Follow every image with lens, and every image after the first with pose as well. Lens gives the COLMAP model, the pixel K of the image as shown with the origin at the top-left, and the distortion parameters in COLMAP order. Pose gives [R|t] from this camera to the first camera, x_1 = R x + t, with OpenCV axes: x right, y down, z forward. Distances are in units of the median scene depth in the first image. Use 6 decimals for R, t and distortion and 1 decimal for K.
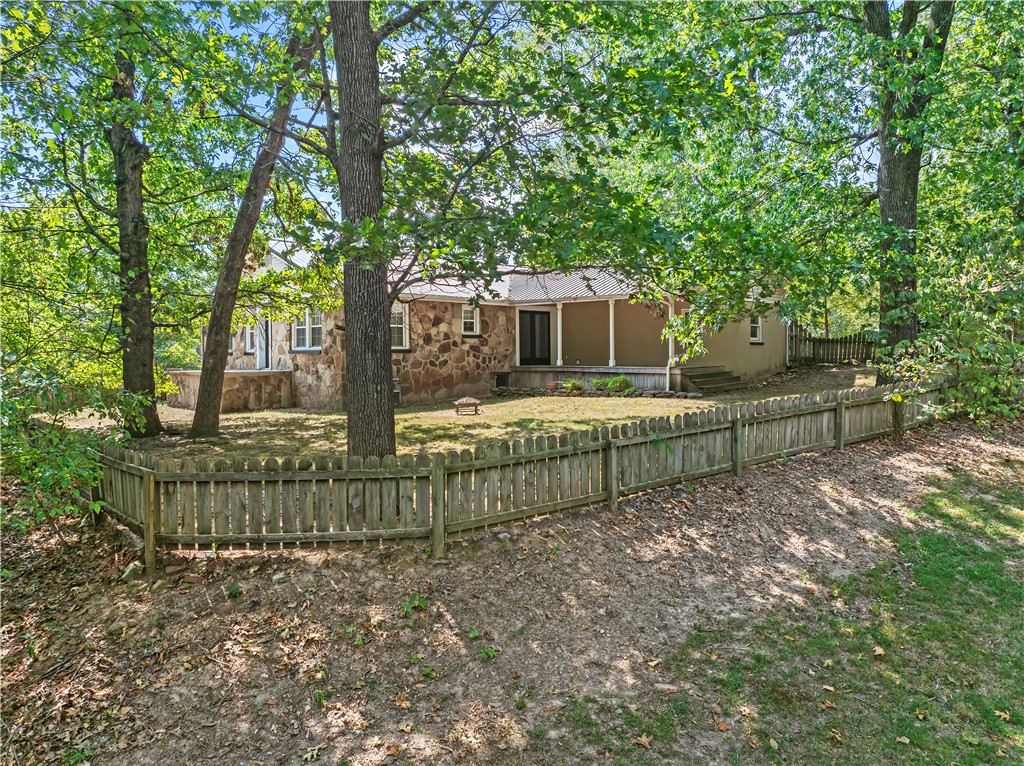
lens RADIAL K [[726.6, 0, 512.0], [0, 726.6, 383.0], [0, 0, 1]] dist [-0.042383, 0.002070]
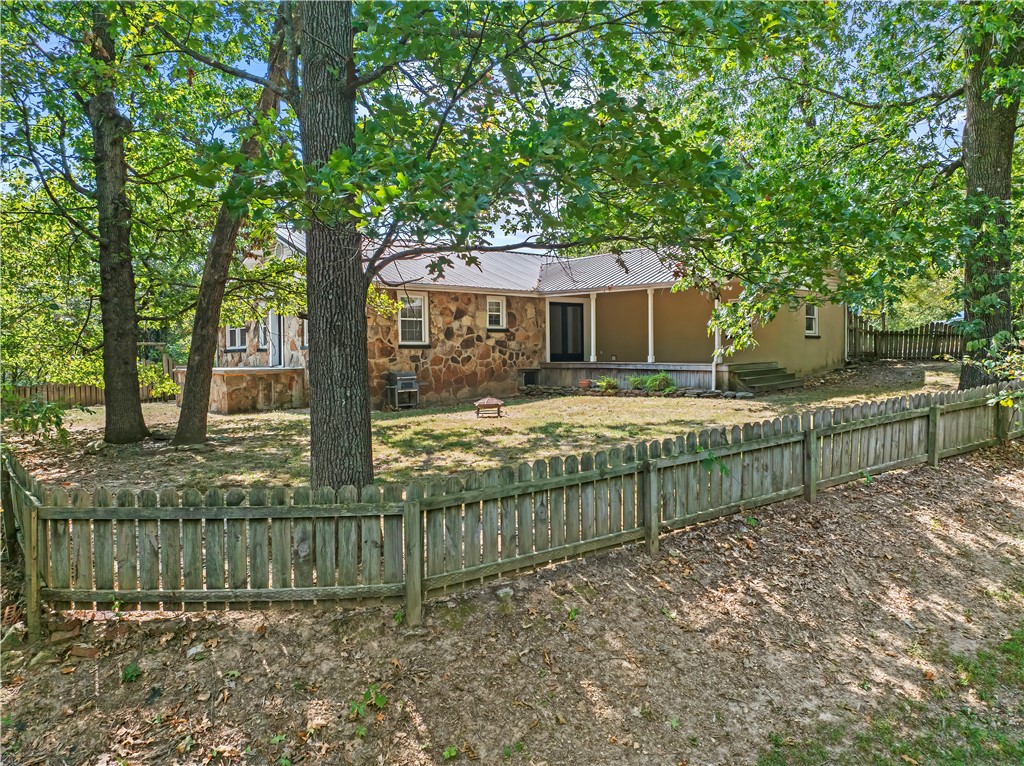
lens RADIAL K [[726.6, 0, 512.0], [0, 726.6, 383.0], [0, 0, 1]] dist [-0.042383, 0.002070]
pose [[0.998625, -0.000831, -0.052419, 0.031027], [0.001128, 0.999984, 0.005628, -0.007709], [0.052414, -0.005679, 0.998609, 0.226743]]
